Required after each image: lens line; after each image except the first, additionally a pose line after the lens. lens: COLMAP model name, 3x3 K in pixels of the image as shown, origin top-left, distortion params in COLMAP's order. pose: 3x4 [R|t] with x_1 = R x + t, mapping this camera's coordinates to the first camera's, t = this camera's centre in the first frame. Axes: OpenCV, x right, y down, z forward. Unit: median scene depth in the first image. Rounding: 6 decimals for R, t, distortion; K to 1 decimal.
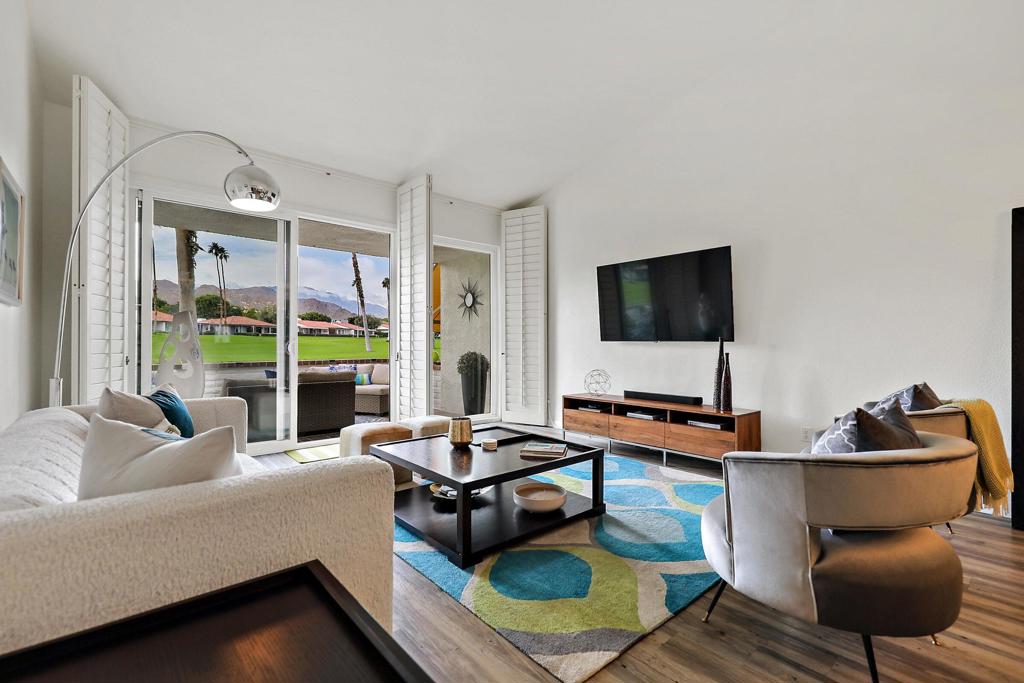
lens RADIAL K [[439.6, 0, 523.7], [0, 439.6, 341.6], [0, 0, 1]] dist [-0.001999, -0.000306]
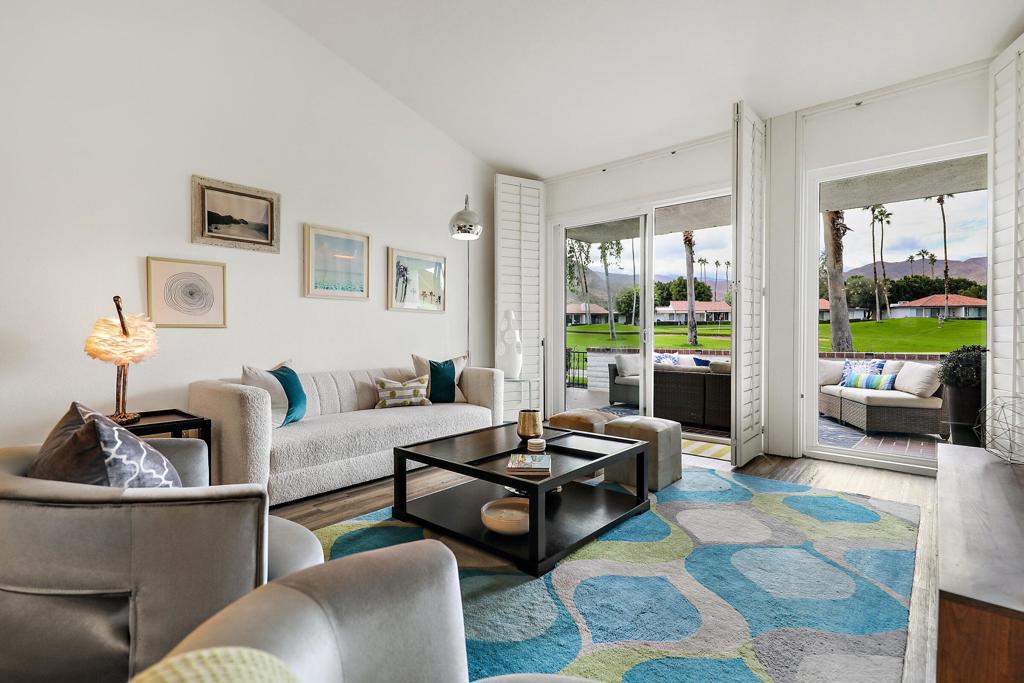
lens RADIAL K [[489.1, 0, 524.7], [0, 489.1, 341.6], [0, 0, 1]] dist [0.003155, 0.000170]
pose [[0.145753, 0.017177, -0.989172, 0.577745], [0.007271, 0.999804, 0.018433, 0.004047], [0.989294, -0.009879, 0.145599, 0.540803]]
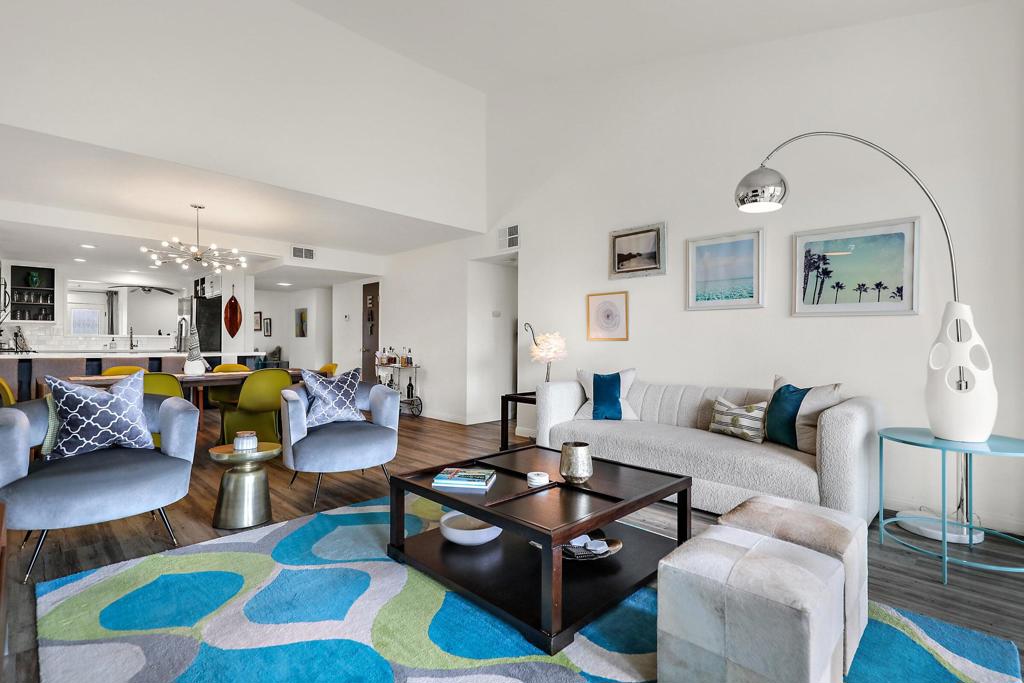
lens RADIAL K [[489.1, 0, 524.7], [0, 489.1, 341.6], [0, 0, 1]] dist [0.003155, 0.000170]
pose [[-0.998131, -0.009600, -0.060346, 0.000631], [-0.008838, 0.999878, -0.012892, 0.009224], [0.060463, -0.012335, -0.998094, 1.172444]]
